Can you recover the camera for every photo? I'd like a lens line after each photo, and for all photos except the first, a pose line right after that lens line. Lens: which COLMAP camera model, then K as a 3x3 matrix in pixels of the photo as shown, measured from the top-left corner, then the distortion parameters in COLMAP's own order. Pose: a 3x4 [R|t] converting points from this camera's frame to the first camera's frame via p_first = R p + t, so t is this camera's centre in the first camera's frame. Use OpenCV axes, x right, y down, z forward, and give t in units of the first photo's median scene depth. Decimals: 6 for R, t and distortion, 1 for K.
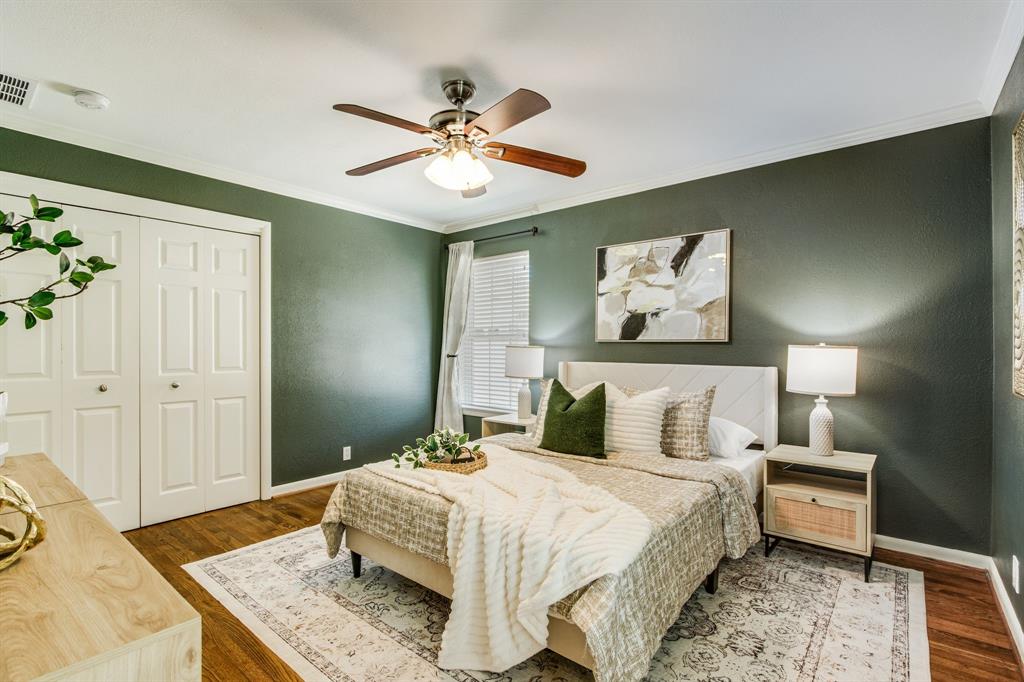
lens RADIAL K [[476.5, 0, 502.9], [0, 476.5, 341.8], [0, 0, 1]] dist [-0.011742, 0.000377]
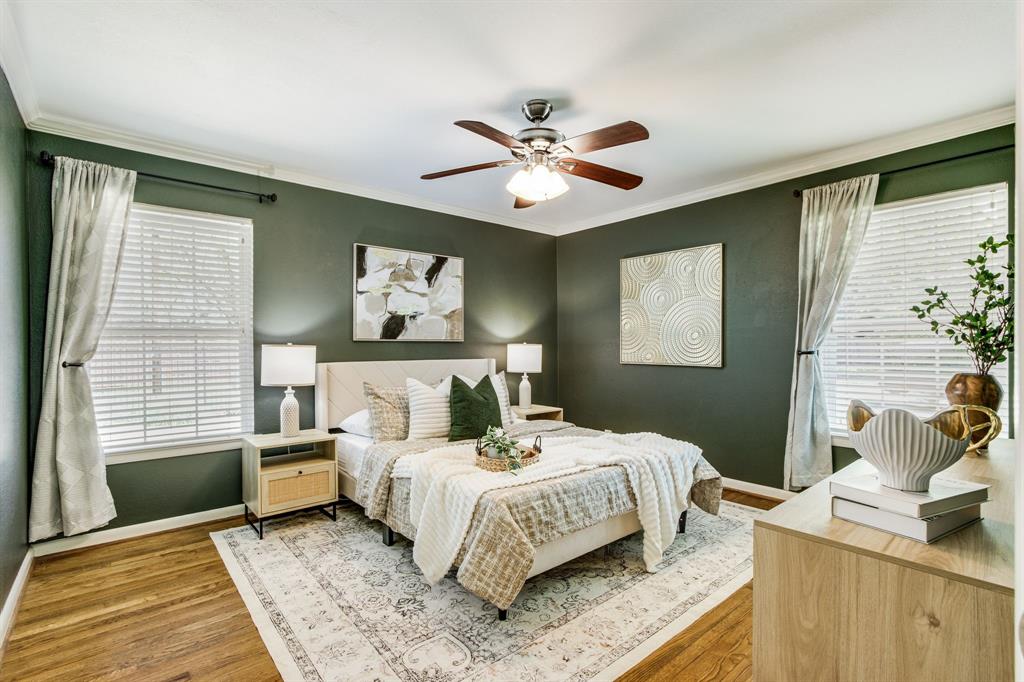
lens RADIAL K [[476.5, 0, 511.0], [0, 476.5, 347.1], [0, 0, 1]] dist [-0.011742, 0.000377]
pose [[0.167578, -0.010492, 0.985803, -0.773653], [-0.008588, 0.999890, 0.012102, -0.001509], [-0.985821, -0.010494, 0.167470, 0.576215]]
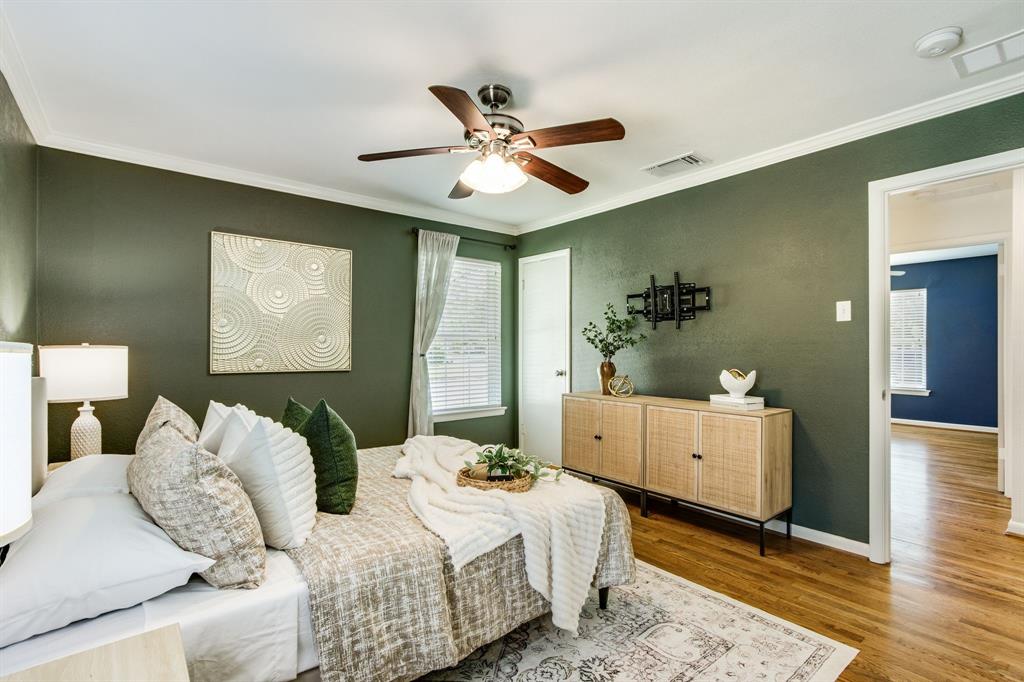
lens RADIAL K [[476.5, 0, 513.3], [0, 476.5, 346.5], [0, 0, 1]] dist [-0.011742, 0.000377]
pose [[-0.984381, -0.004544, 0.175995, -0.200852], [-0.008041, 0.999784, -0.019157, 0.014619], [-0.175870, -0.020273, -0.984205, 1.304495]]
